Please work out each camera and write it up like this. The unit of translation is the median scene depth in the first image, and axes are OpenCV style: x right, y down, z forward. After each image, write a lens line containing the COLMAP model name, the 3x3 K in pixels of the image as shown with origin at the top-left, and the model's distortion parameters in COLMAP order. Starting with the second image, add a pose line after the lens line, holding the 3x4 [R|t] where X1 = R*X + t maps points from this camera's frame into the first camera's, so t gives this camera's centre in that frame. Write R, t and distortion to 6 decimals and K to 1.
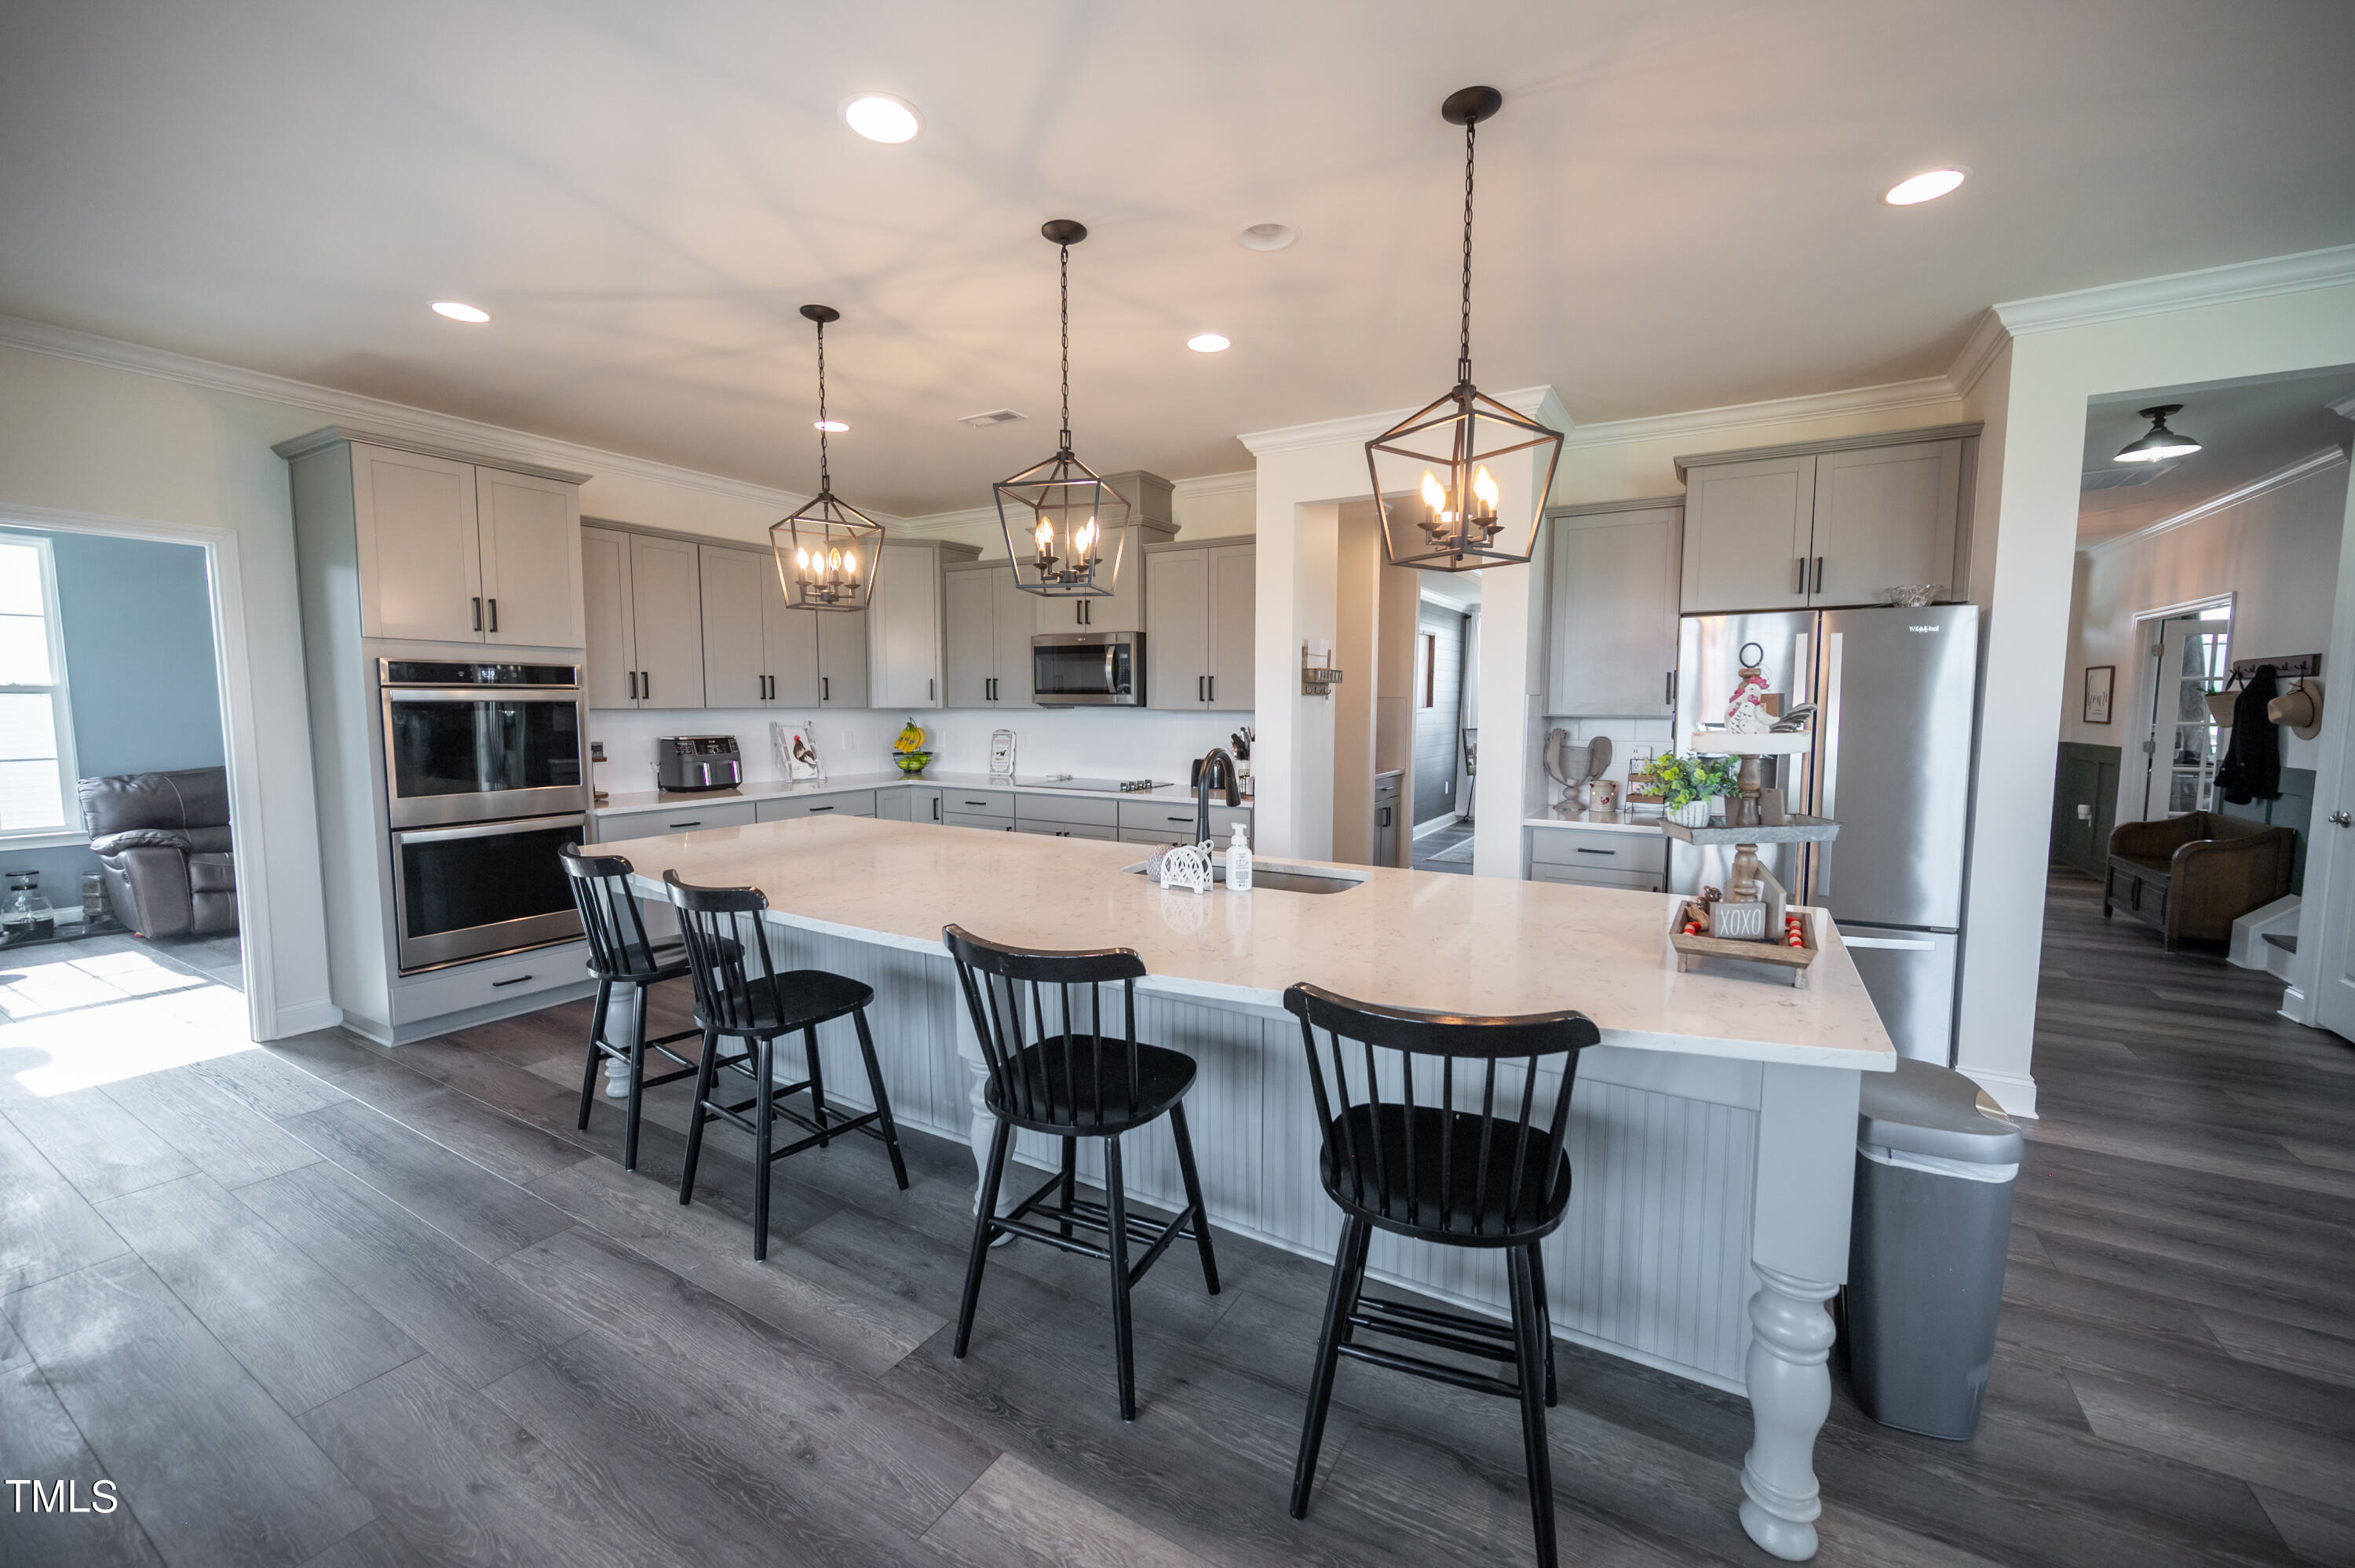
lens RADIAL K [[929.9, 0, 1177.5], [0, 929.9, 784.0], [0, 0, 1]] dist [-0.006158, 0.002211]
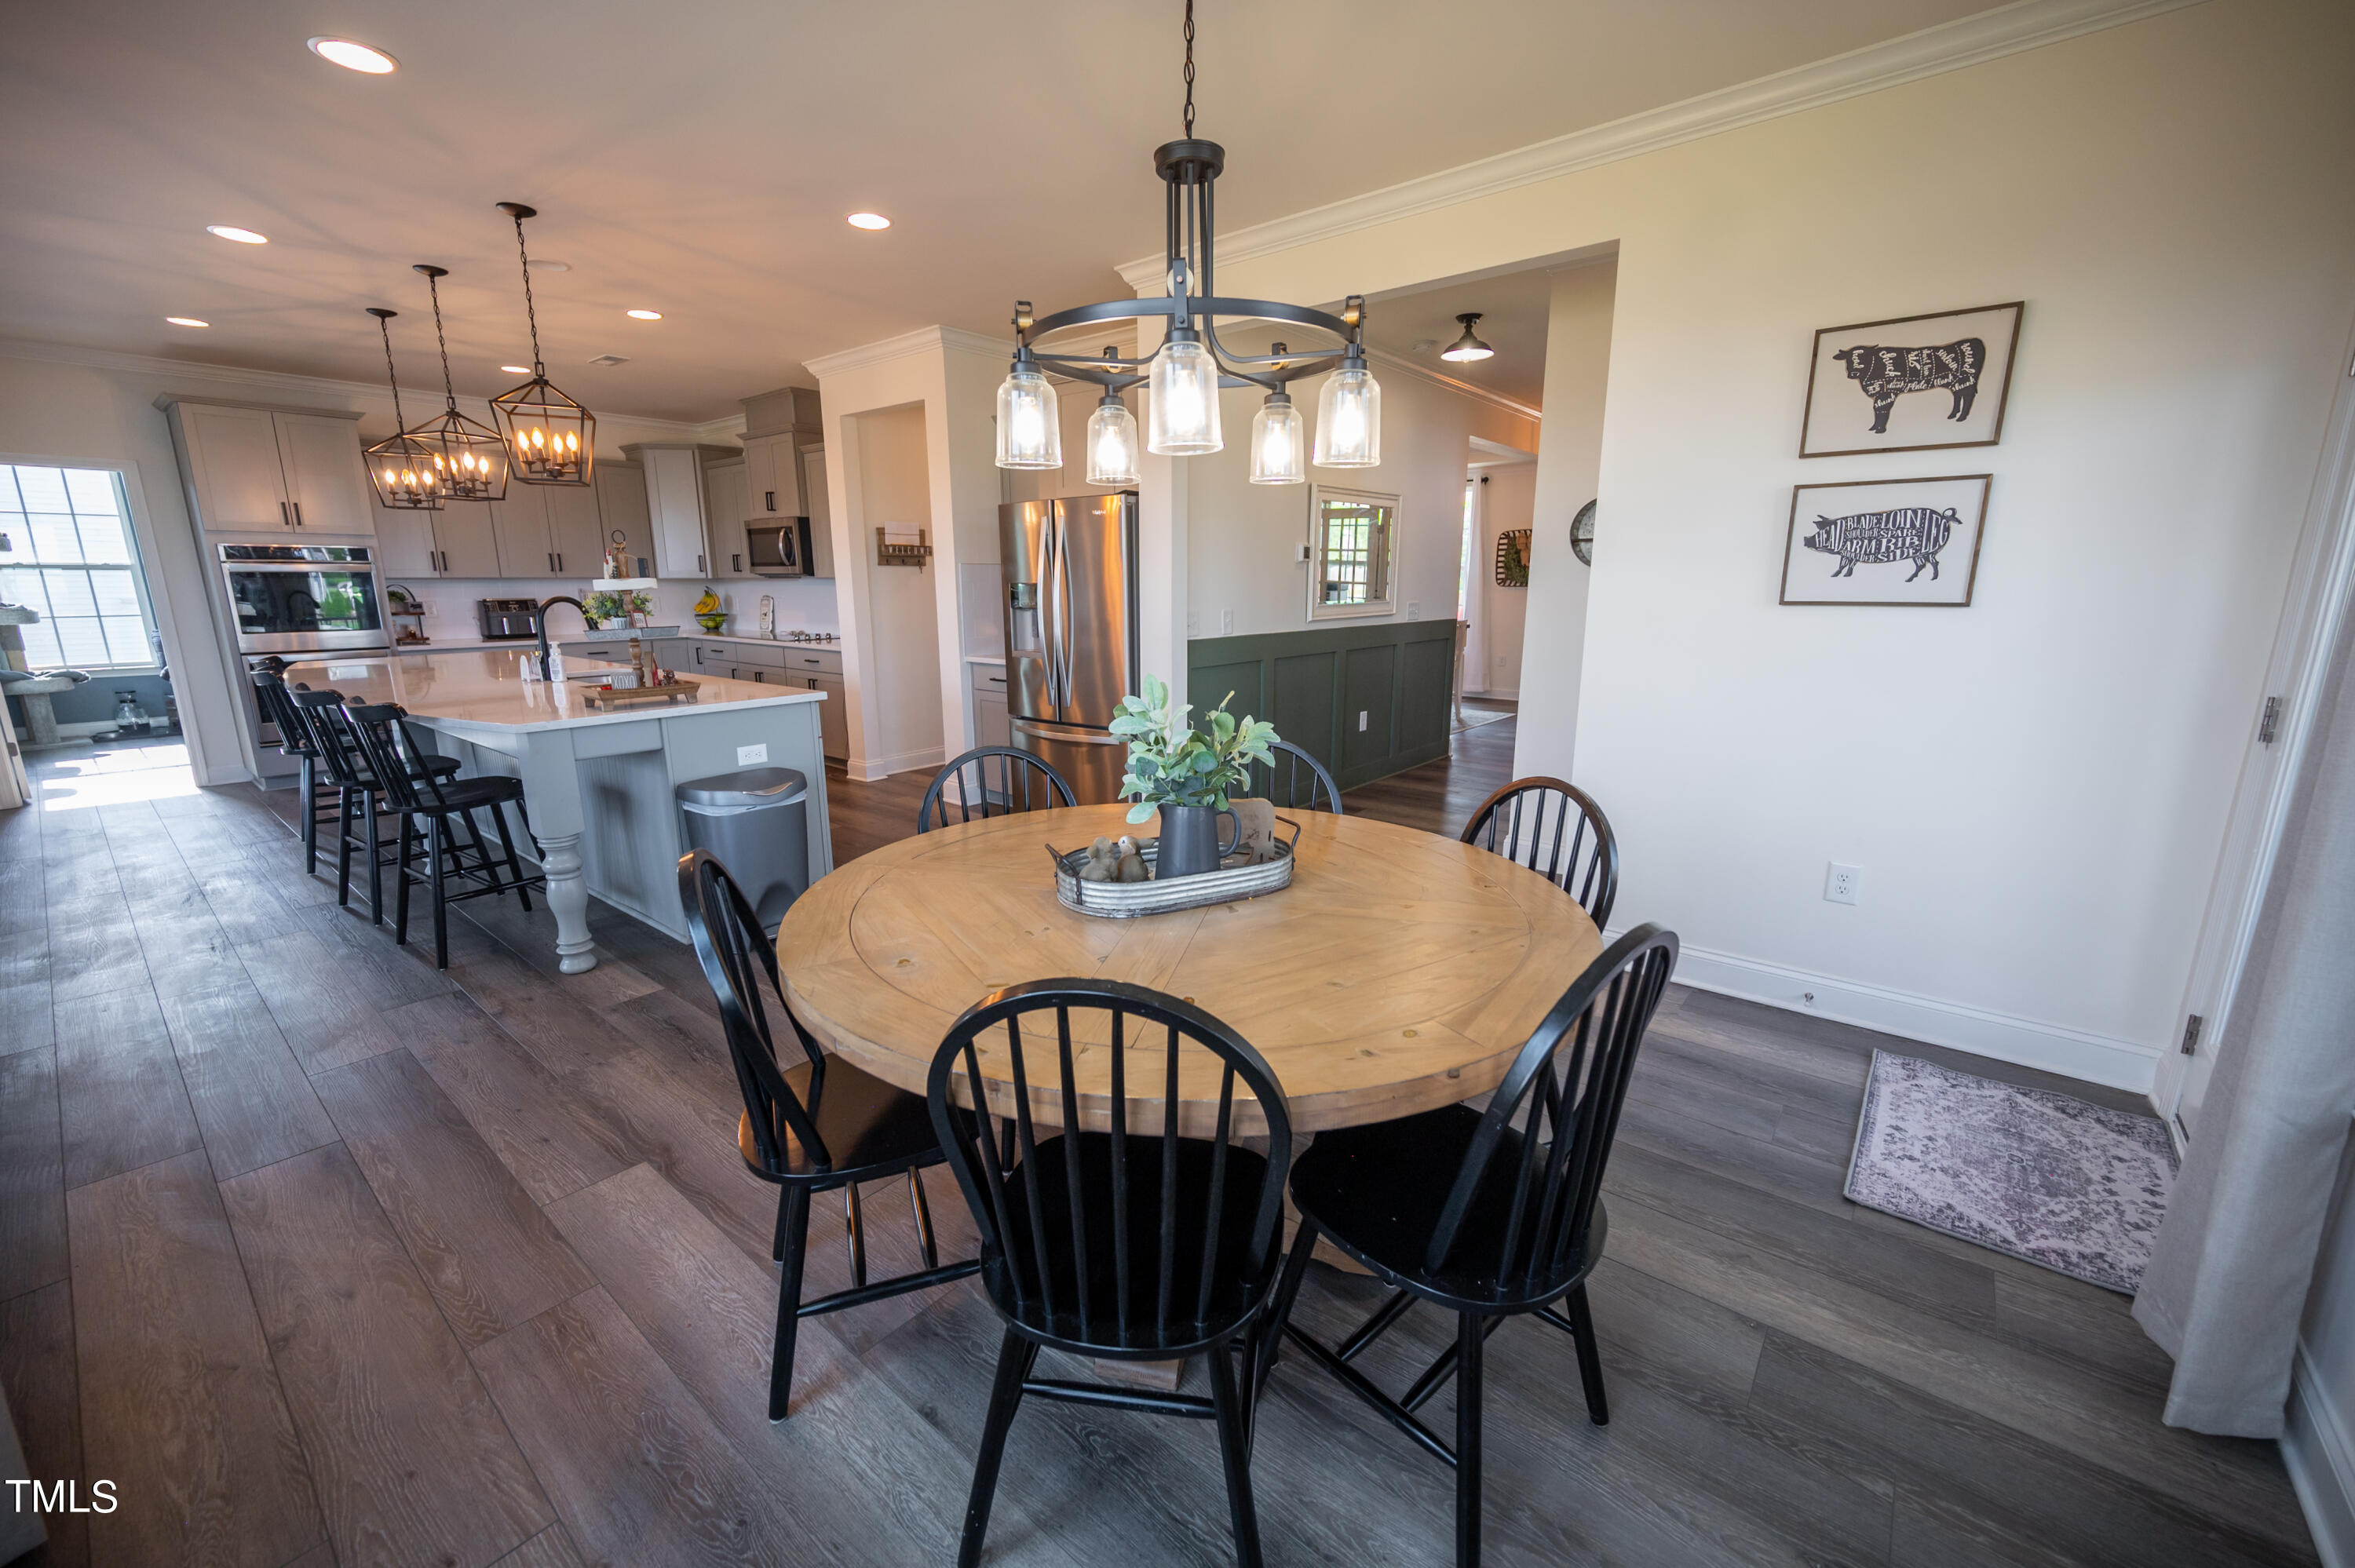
lens RADIAL K [[929.9, 0, 1177.5], [0, 929.9, 784.0], [0, 0, 1]] dist [-0.006158, 0.002211]
pose [[0.988446, 0.029614, -0.148651, 0.665293], [-0.010089, 0.991408, 0.130417, 0.031101], [0.151235, -0.127410, 0.980252, -0.231341]]
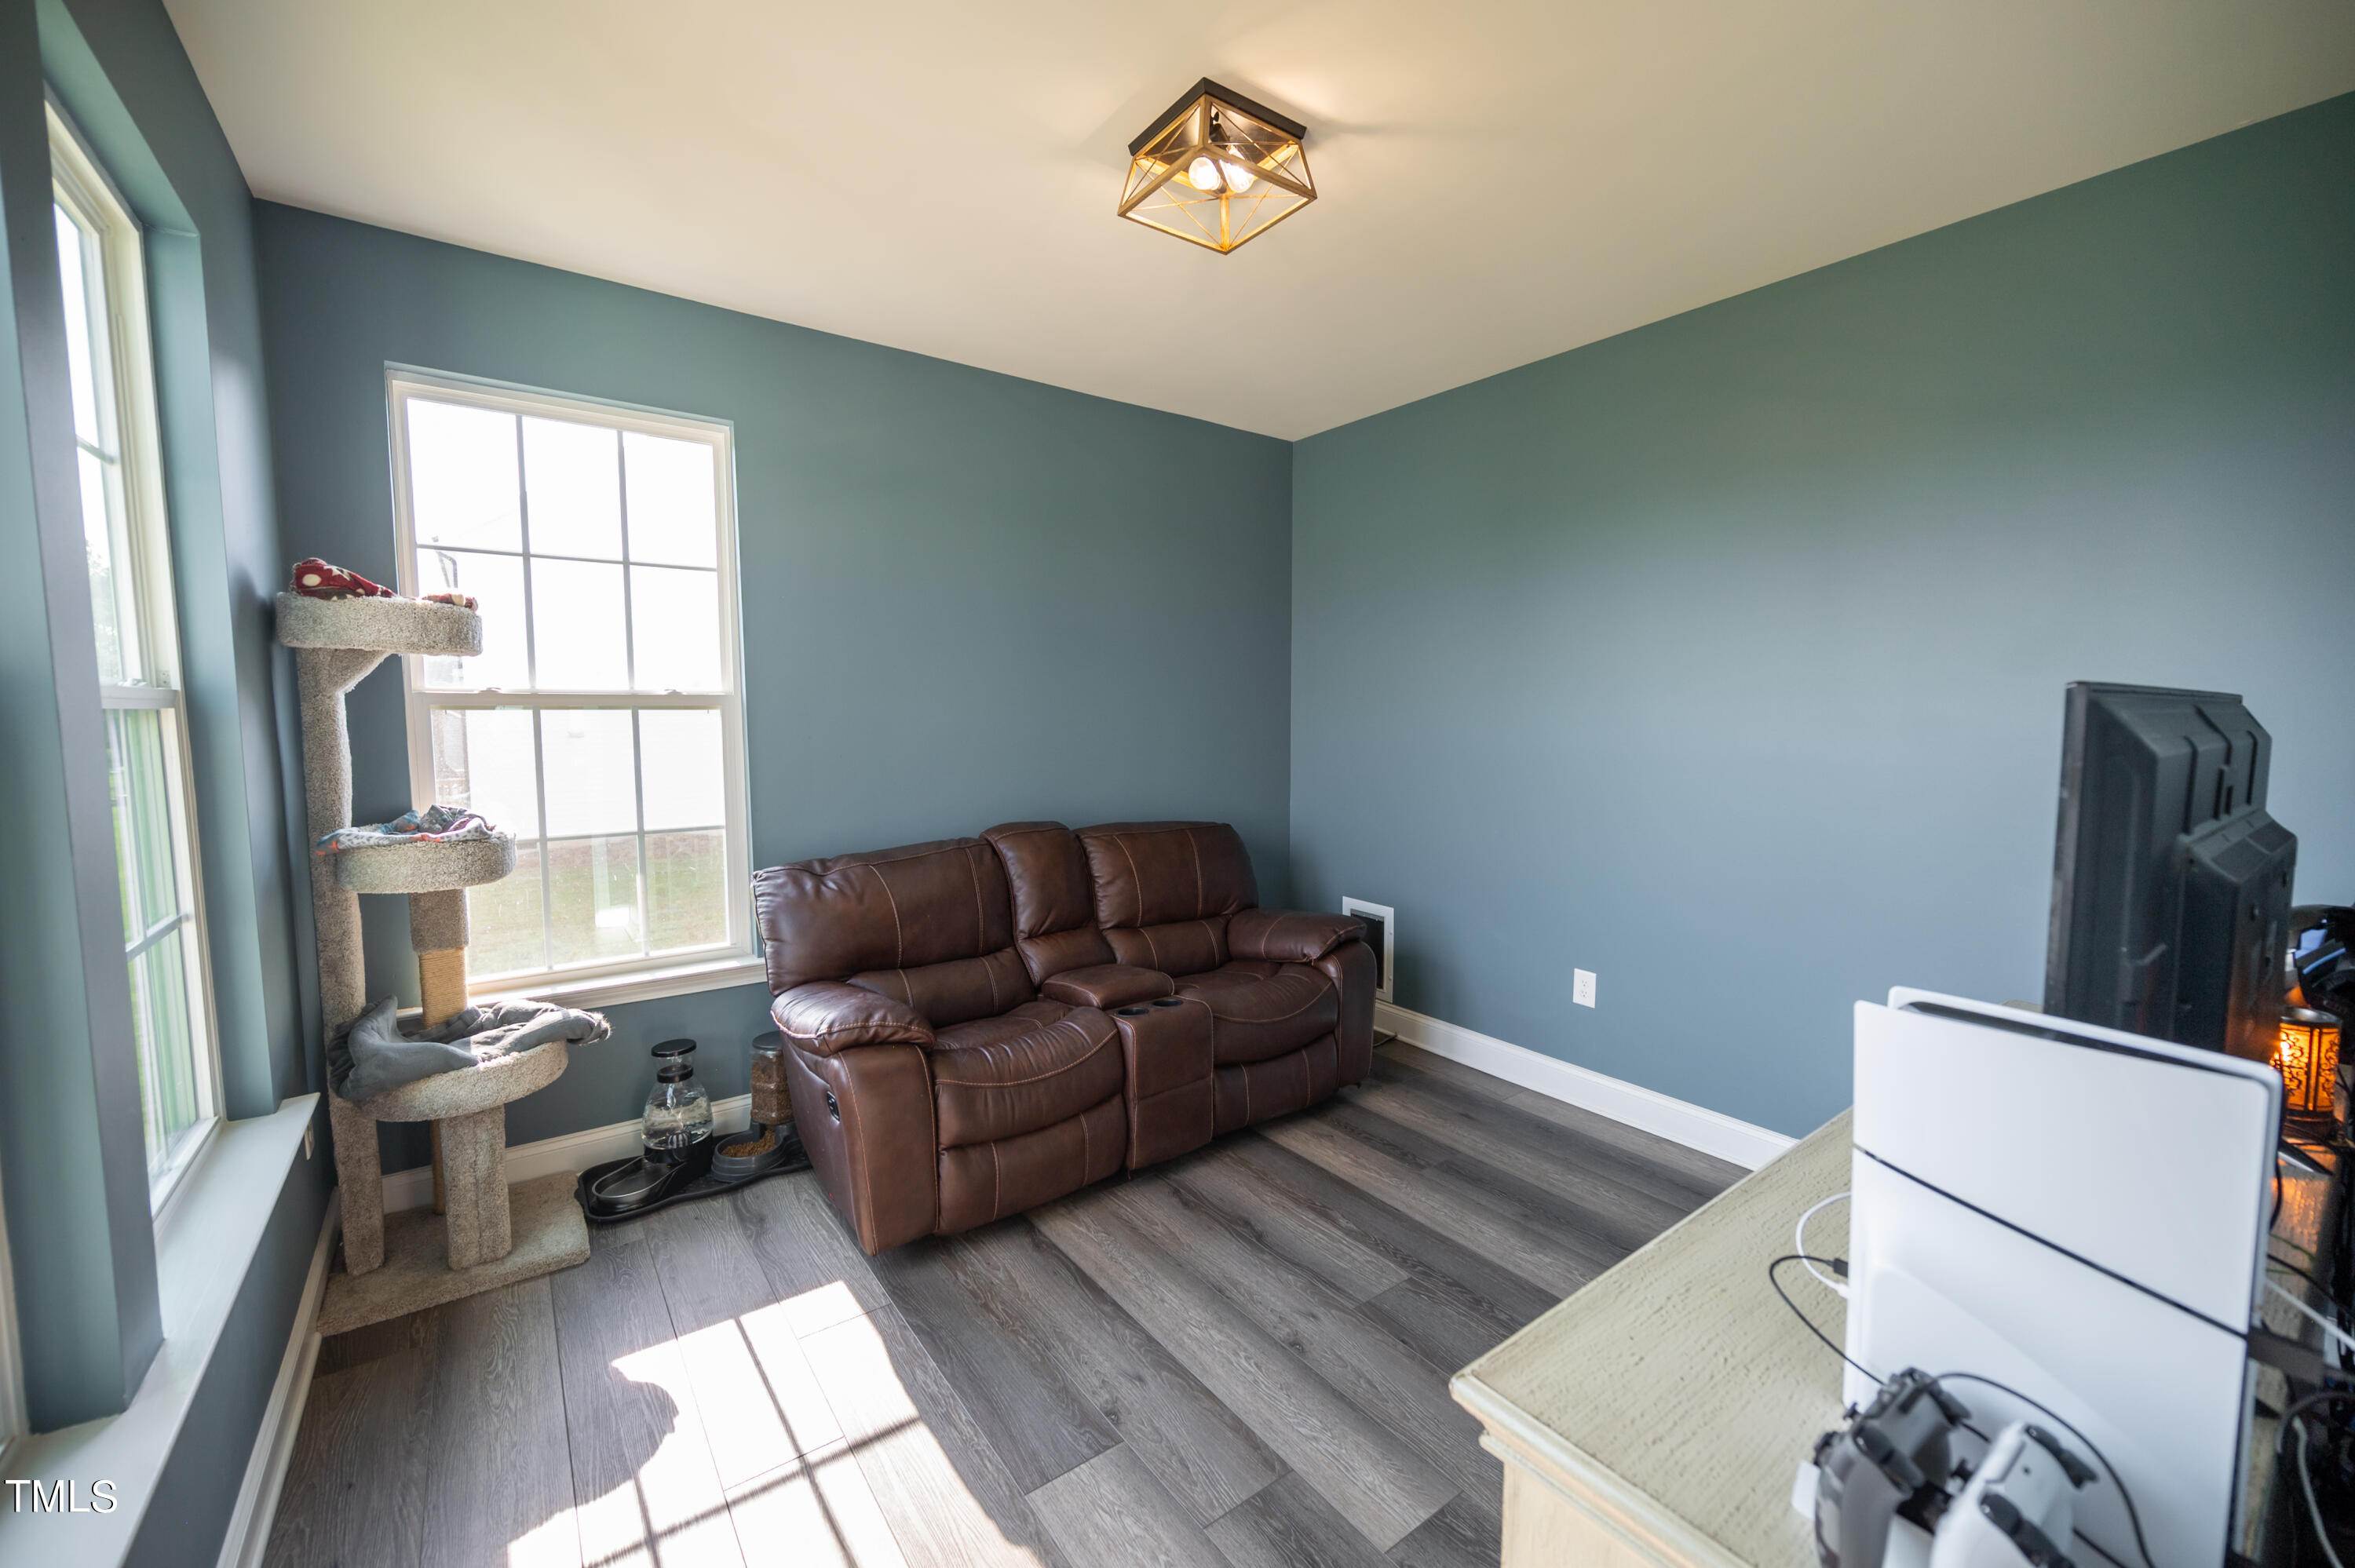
lens RADIAL K [[929.9, 0, 1177.5], [0, 929.9, 784.0], [0, 0, 1]] dist [-0.006158, 0.002211]
pose [[0.921810, 0.029374, -0.386527, -0.786442], [-0.032425, 0.999473, -0.001375, -0.063546], [0.386283, 0.013801, 0.922277, 0.624063]]
